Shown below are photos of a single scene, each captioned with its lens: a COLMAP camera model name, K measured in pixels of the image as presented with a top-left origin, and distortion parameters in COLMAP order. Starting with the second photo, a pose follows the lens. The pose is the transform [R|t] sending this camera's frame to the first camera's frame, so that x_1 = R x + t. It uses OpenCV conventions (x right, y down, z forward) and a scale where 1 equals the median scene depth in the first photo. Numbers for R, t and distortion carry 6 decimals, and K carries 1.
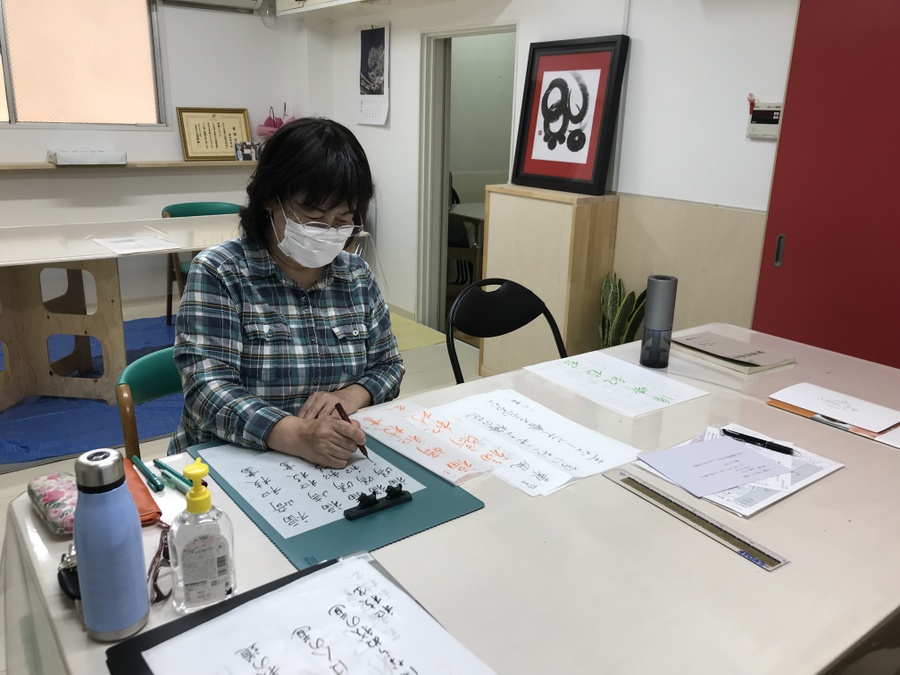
lens RADIAL K [[736.9, 0, 432.1], [0, 736.9, 332.9], [0, 0, 1]] dist [0.006300, 0.009945]
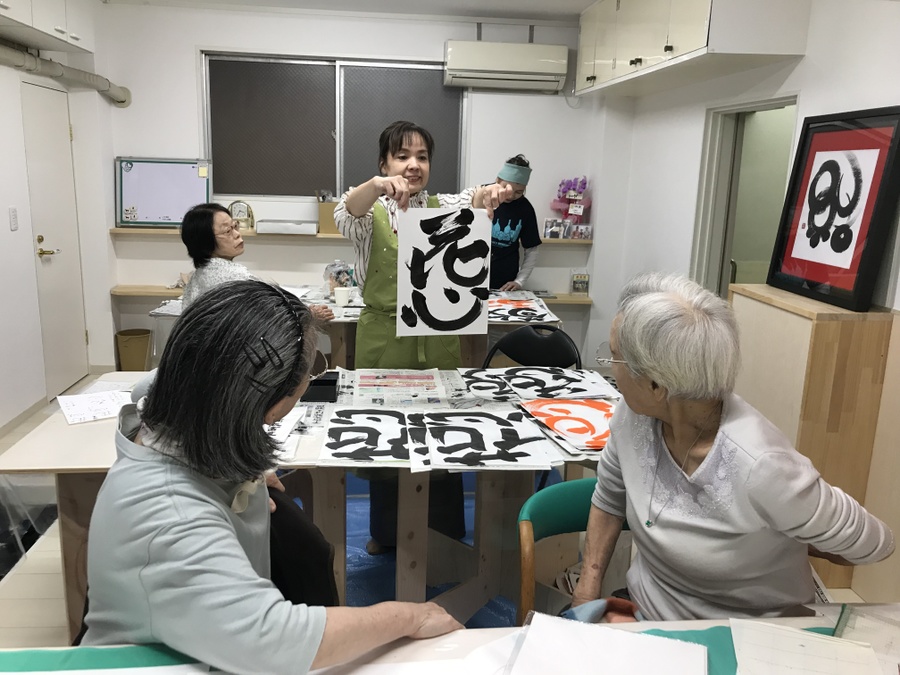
lens RADIAL K [[736.9, 0, 432.1], [0, 736.9, 332.9], [0, 0, 1]] dist [0.006300, 0.009945]
pose [[0.862998, 0.110209, -0.493039, 0.215169], [-0.152370, 0.987251, -0.046022, -0.060296], [0.481682, 0.114842, 0.868789, 0.125175]]
